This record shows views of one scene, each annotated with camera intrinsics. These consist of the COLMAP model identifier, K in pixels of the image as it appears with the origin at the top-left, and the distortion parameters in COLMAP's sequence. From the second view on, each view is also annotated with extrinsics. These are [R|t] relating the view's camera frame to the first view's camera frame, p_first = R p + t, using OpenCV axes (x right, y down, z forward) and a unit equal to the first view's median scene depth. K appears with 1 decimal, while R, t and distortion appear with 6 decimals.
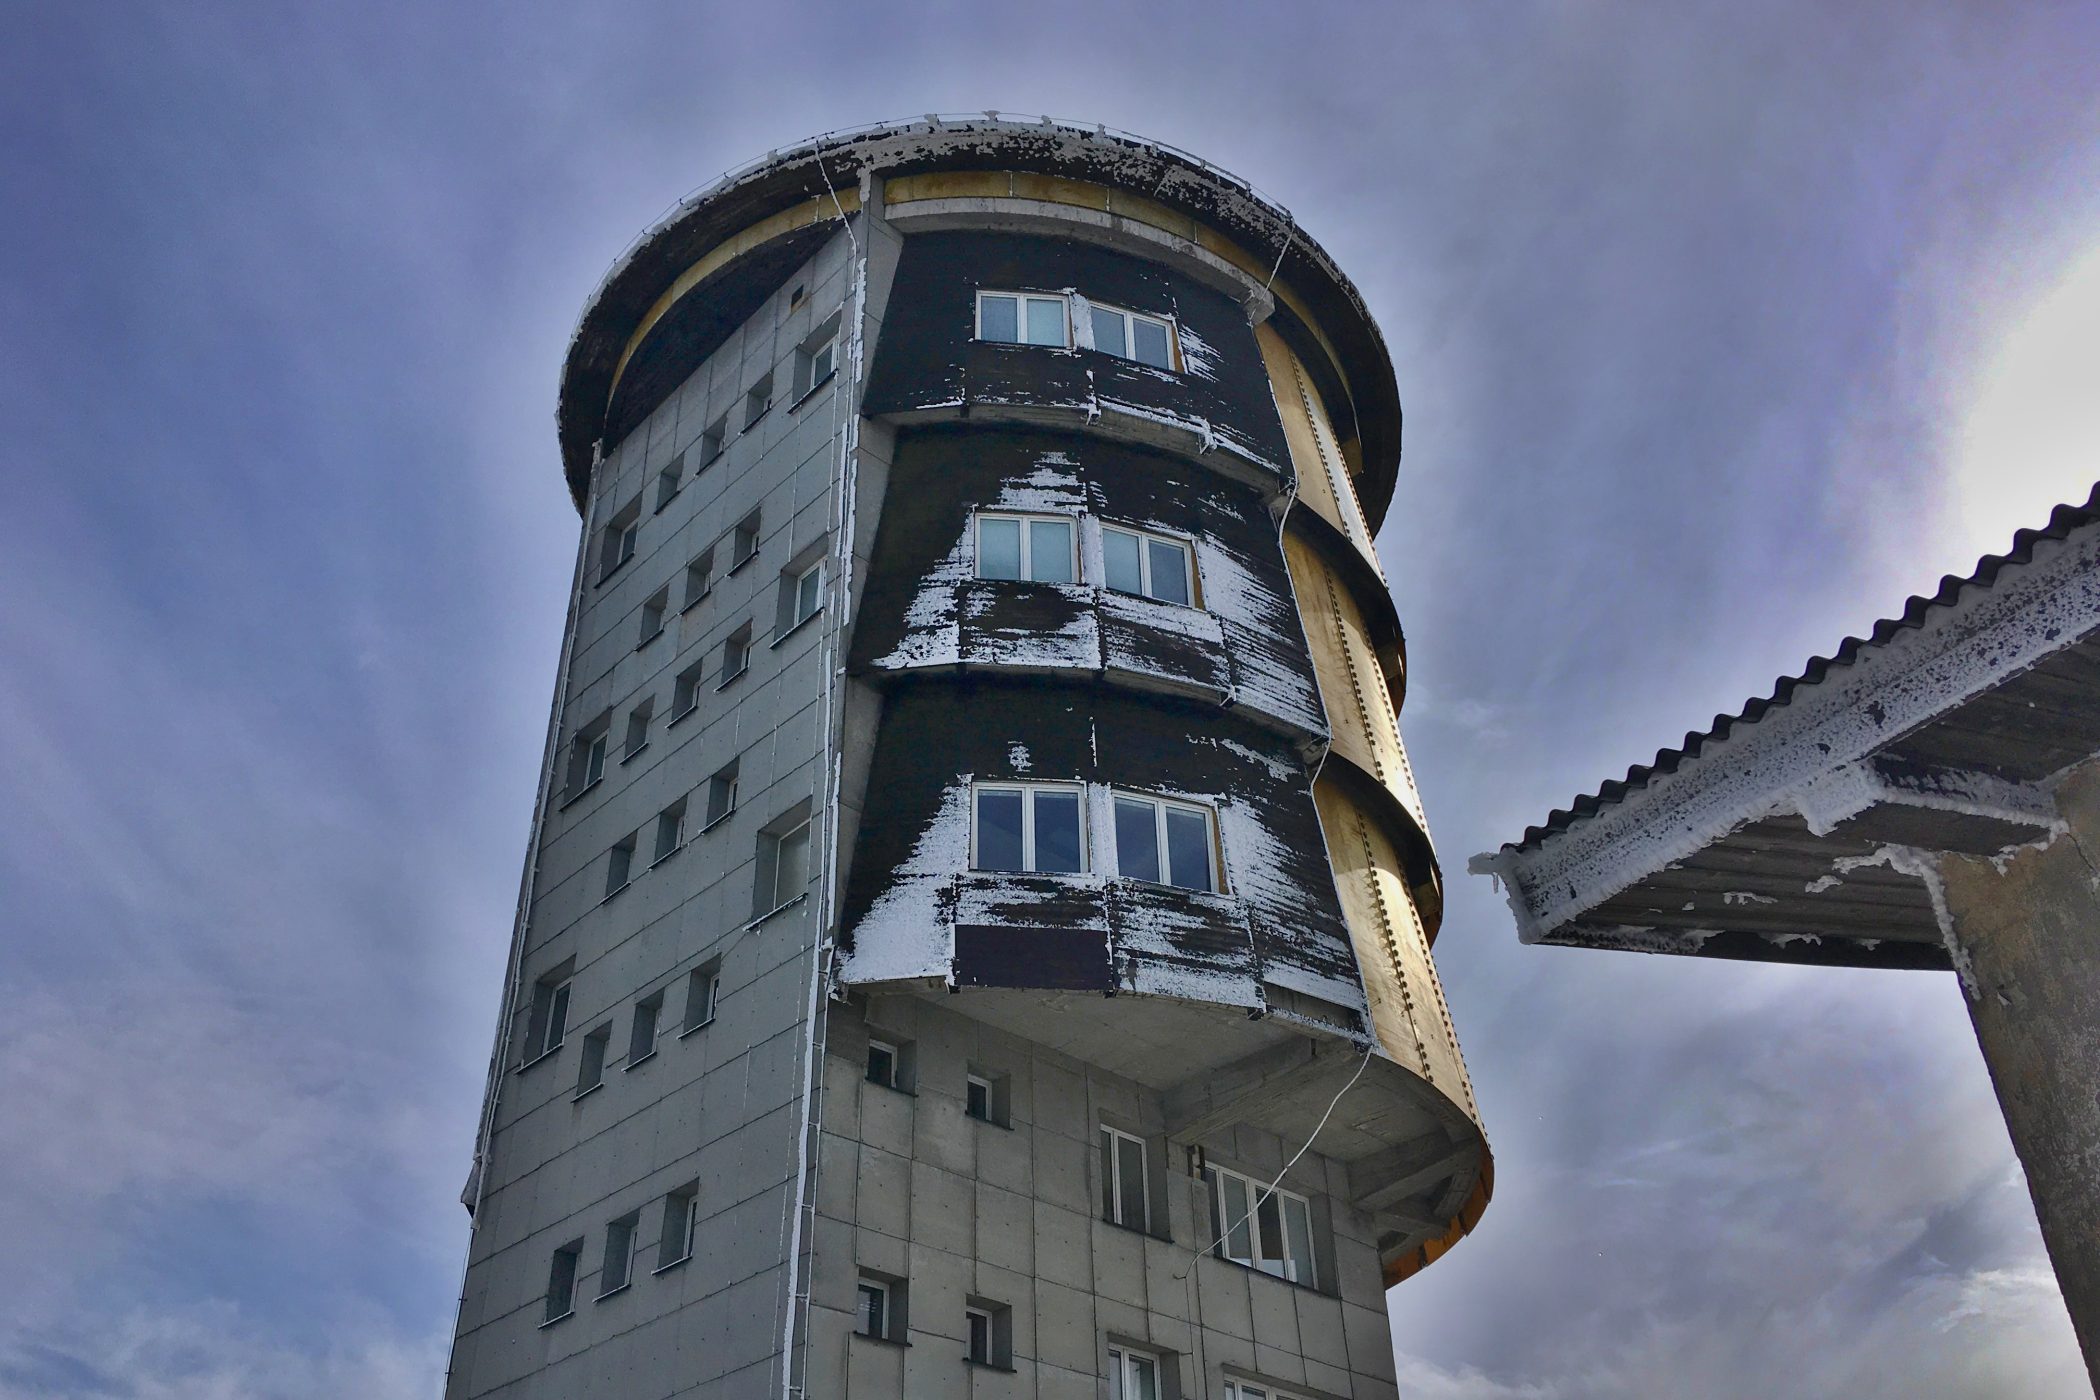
lens RADIAL K [[1846.4, 0, 1050.0], [0, 1846.4, 712.4], [0, 0, 1]] dist [0.061242, -0.001852]
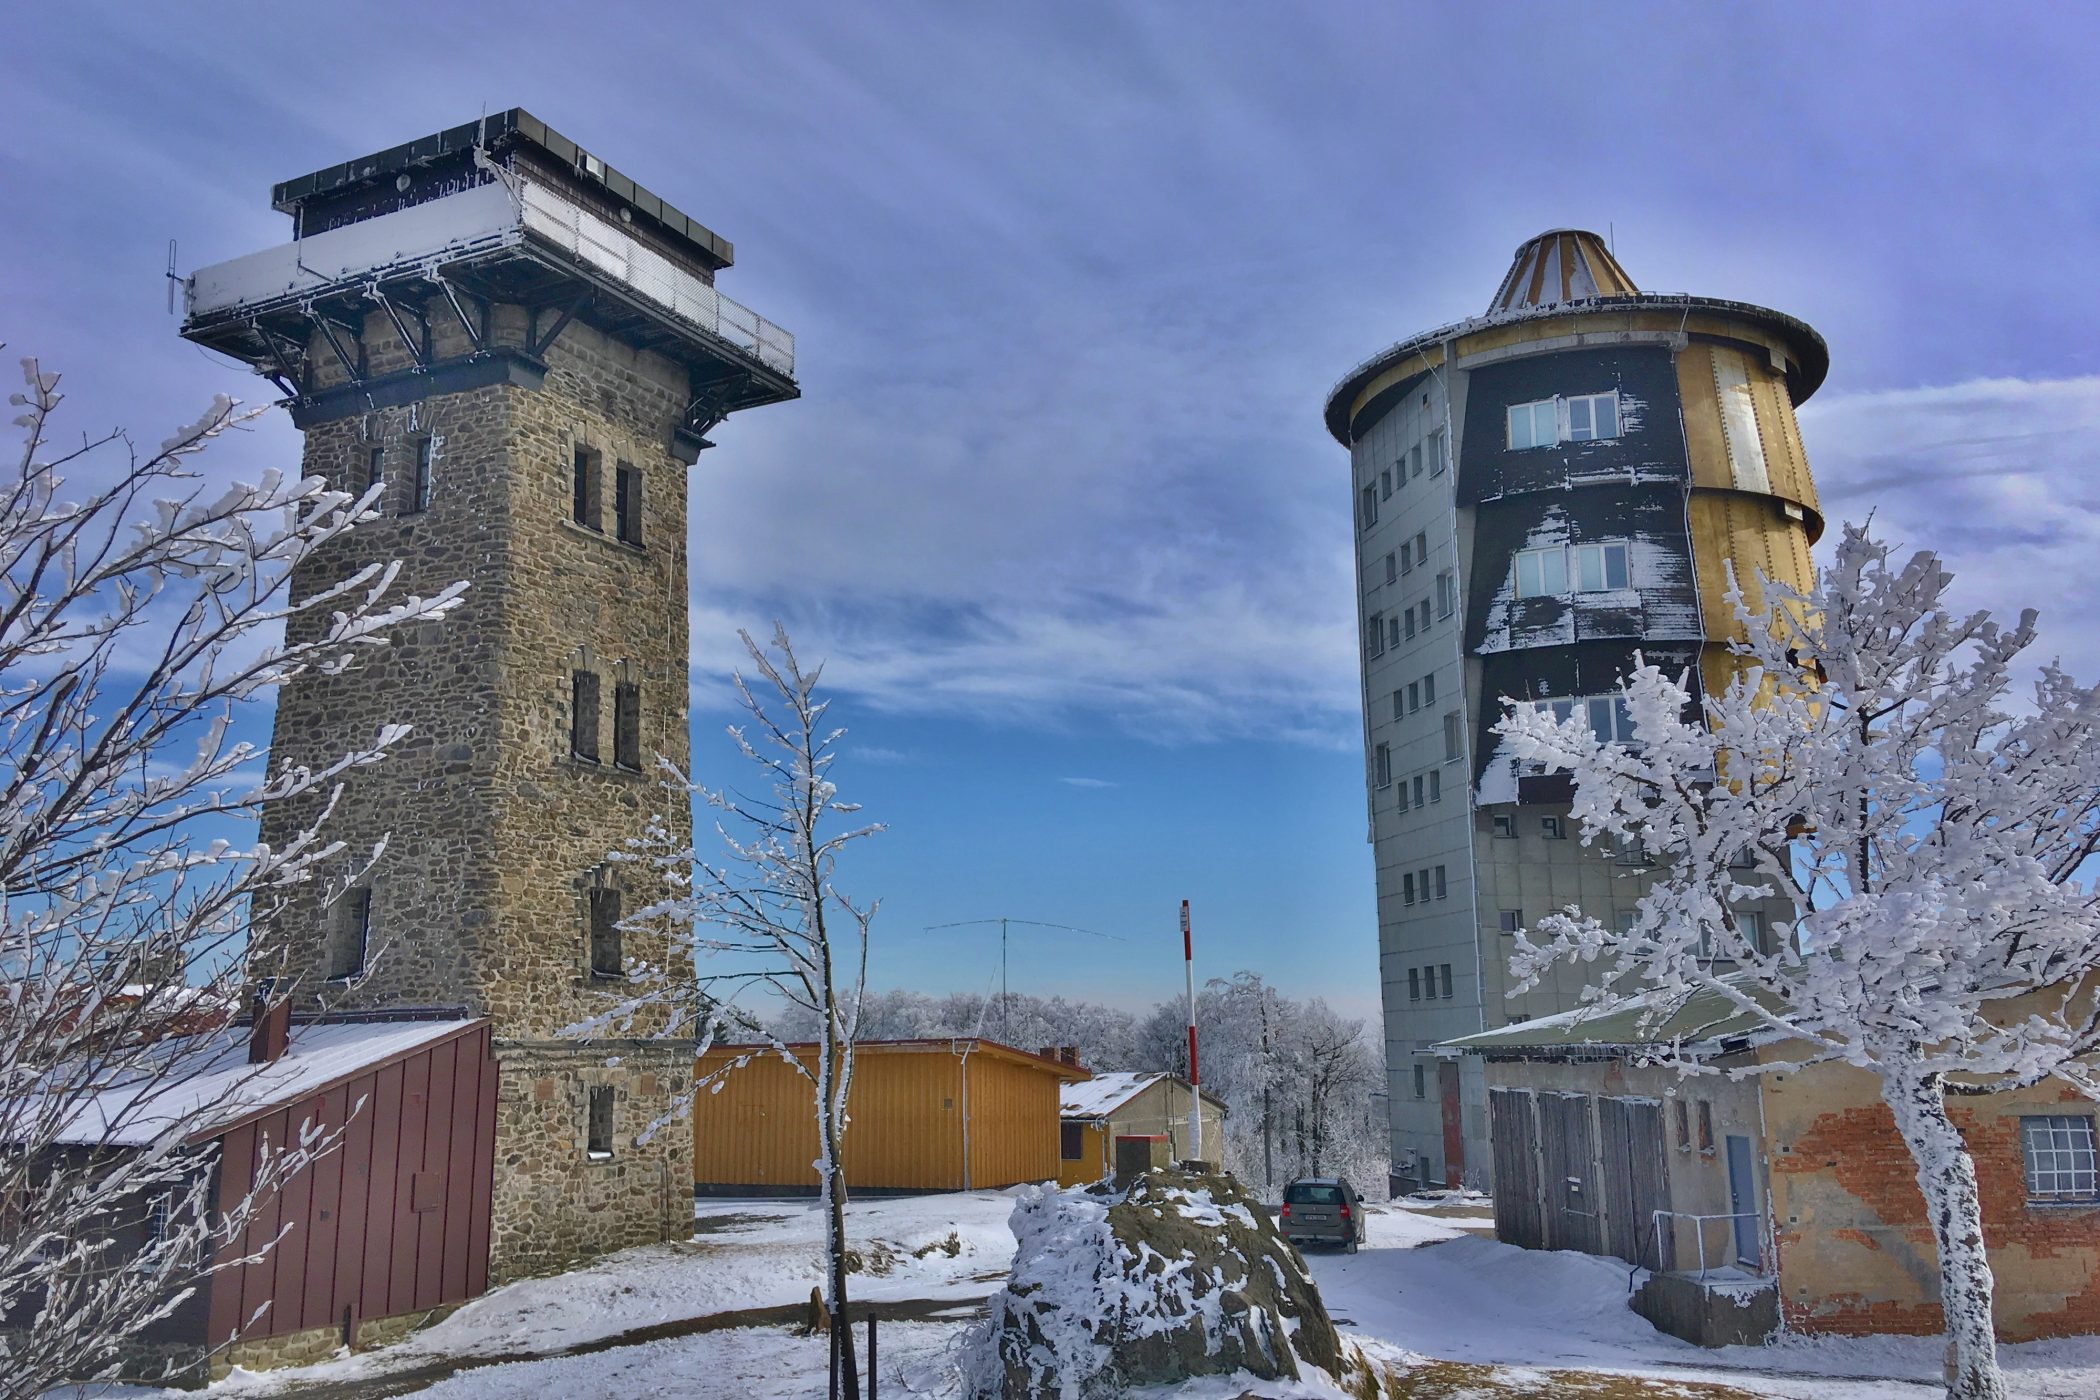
lens RADIAL K [[1846.4, 0, 1047.3], [0, 1846.4, 692.4], [0, 0, 1]] dist [0.061242, -0.001852]
pose [[0.854311, -0.092440, -0.511476, 0.607282], [0.295175, 0.896260, 0.331045, -0.875689], [0.427813, -0.433790, 0.792971, -1.048194]]
